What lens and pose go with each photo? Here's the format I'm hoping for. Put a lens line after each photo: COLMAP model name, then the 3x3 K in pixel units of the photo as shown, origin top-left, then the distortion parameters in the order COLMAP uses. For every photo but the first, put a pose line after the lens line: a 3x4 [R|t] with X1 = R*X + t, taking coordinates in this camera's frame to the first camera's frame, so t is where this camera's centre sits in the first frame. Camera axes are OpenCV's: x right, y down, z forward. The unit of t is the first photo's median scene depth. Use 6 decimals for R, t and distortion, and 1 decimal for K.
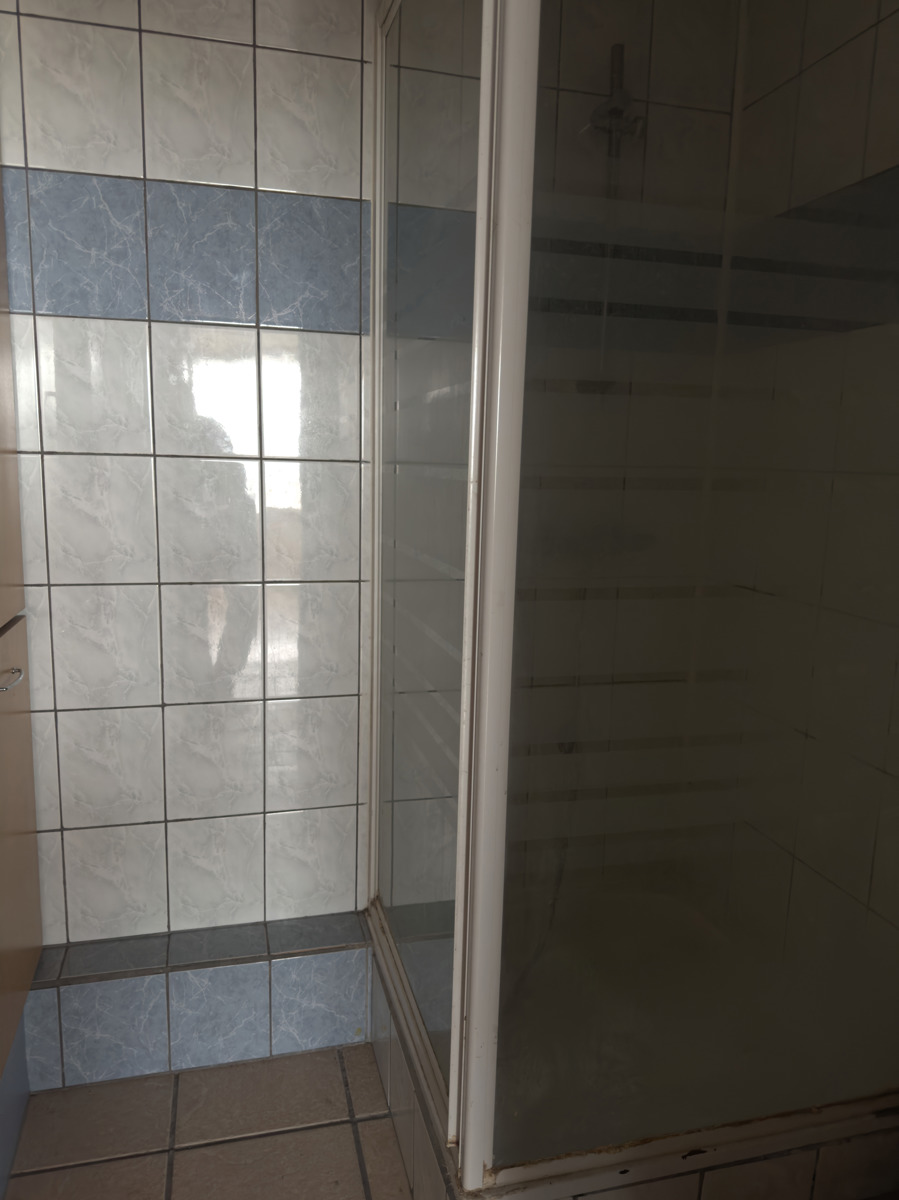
lens RADIAL K [[876.9, 0, 440.2], [0, 876.9, 605.9], [0, 0, 1]] dist [0.035177, -0.042064]
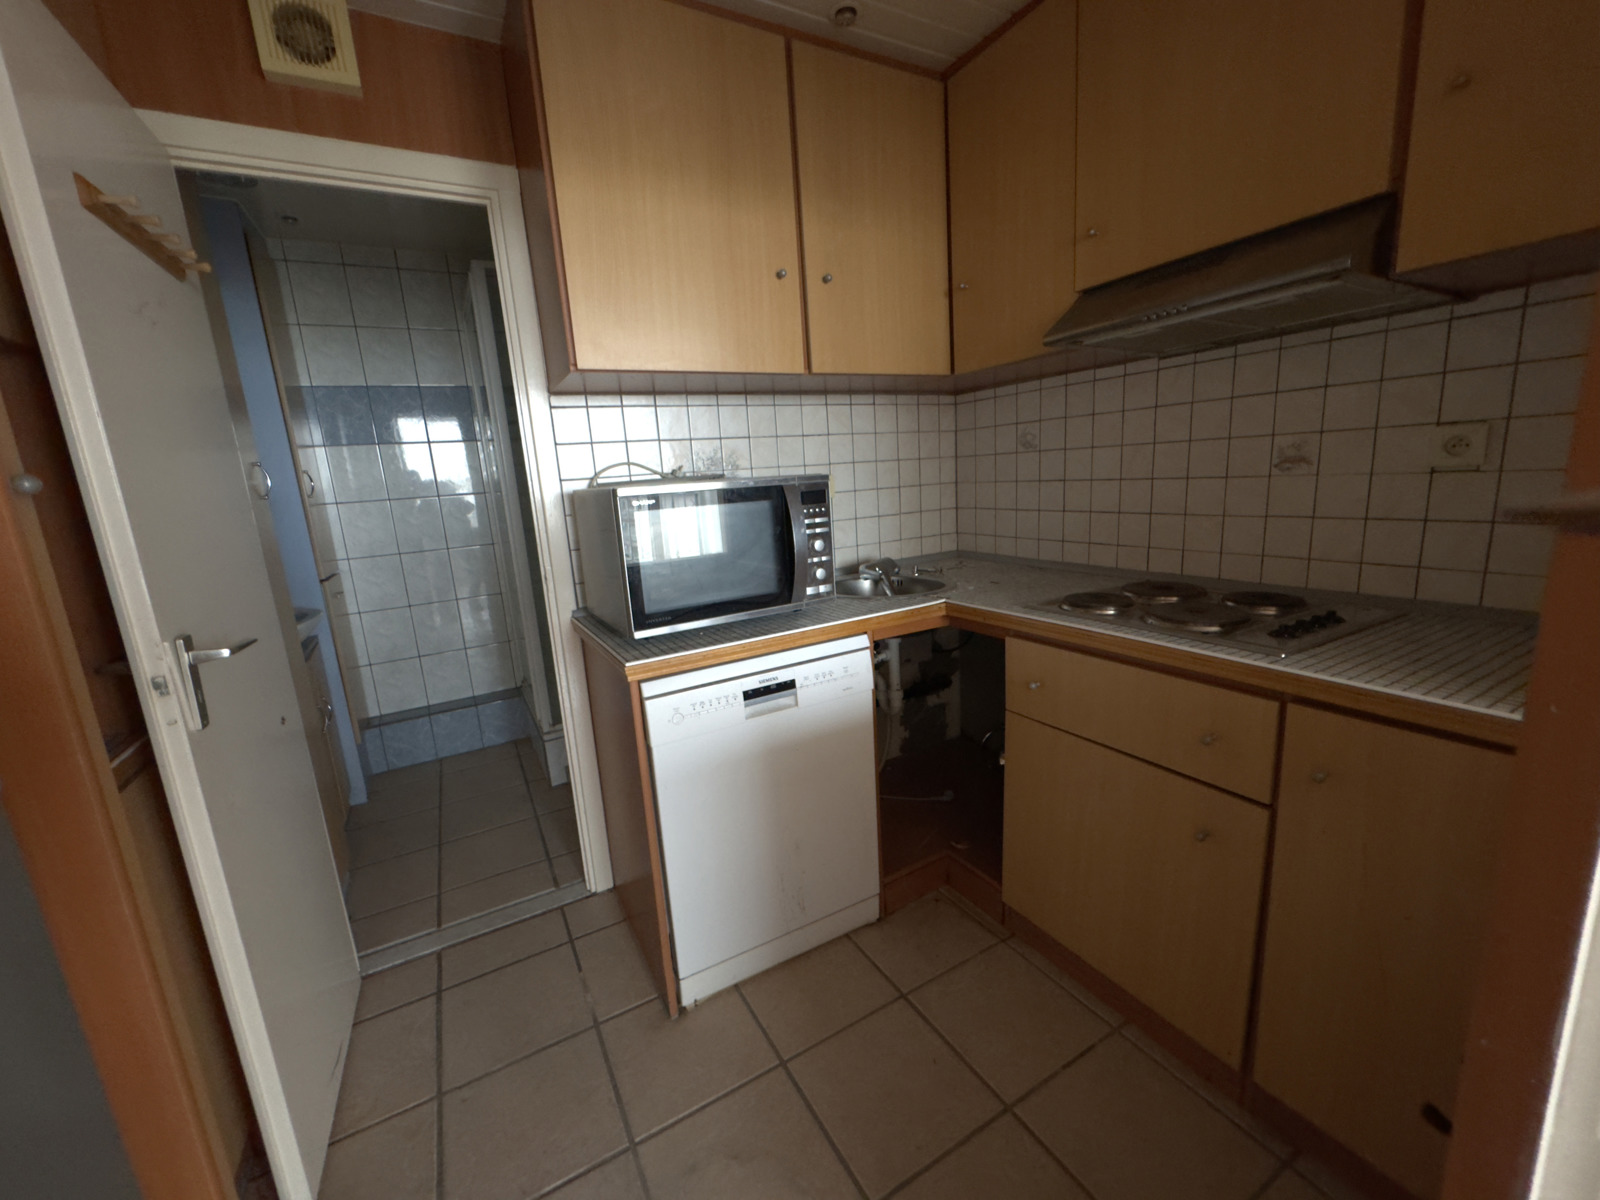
lens RADIAL K [[640.2, 0, 793.1], [0, 640.2, 601.1], [0, 0, 1]] dist [0.008357, 0.000103]
pose [[0.963200, -0.136991, 0.231254, 0.286597], [0.131508, 0.990546, 0.039038, 0.175569], [-0.234415, -0.007190, 0.972110, -0.940957]]
